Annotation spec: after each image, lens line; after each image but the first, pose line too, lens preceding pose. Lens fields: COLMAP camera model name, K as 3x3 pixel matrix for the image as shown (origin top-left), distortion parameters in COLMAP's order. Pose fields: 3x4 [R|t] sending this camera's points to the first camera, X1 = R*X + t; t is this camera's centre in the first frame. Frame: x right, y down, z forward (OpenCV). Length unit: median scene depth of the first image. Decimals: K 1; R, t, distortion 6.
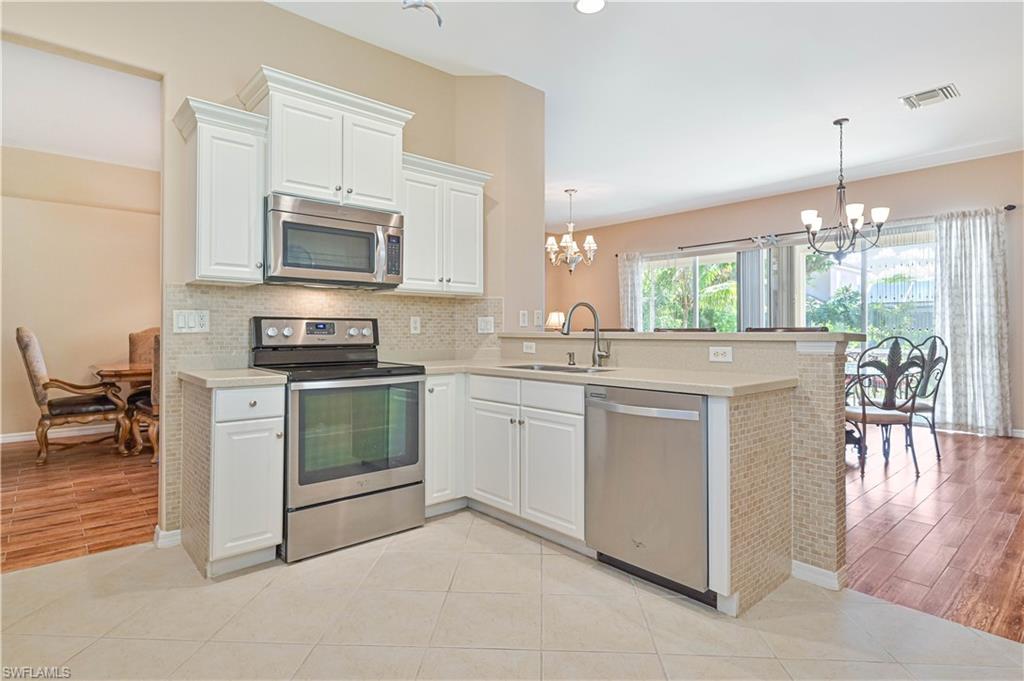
lens RADIAL K [[534.5, 0, 507.1], [0, 534.5, 328.5], [0, 0, 1]] dist [0.001301, -0.000133]
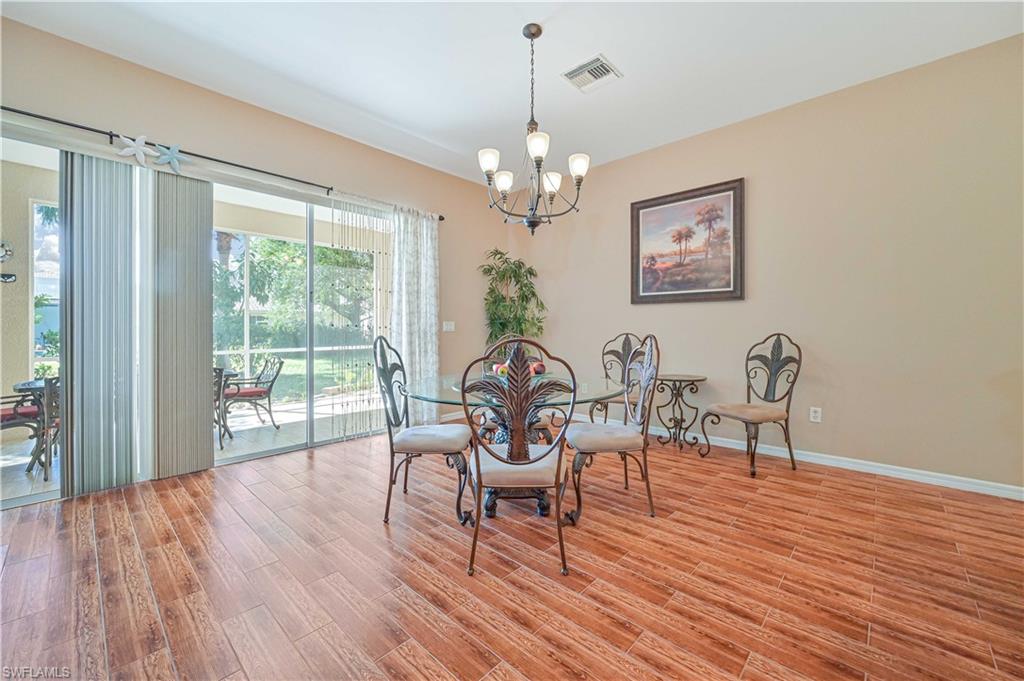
lens RADIAL K [[405.3, 0, 515.1], [0, 405.3, 326.4], [0, 0, 1]] dist [-0.005021, 0.000813]
pose [[-0.094406, 0.008798, 0.995495, 0.124654], [-0.003072, 0.999954, -0.009129, 0.005535], [-0.995529, -0.003920, -0.094375, 1.222318]]
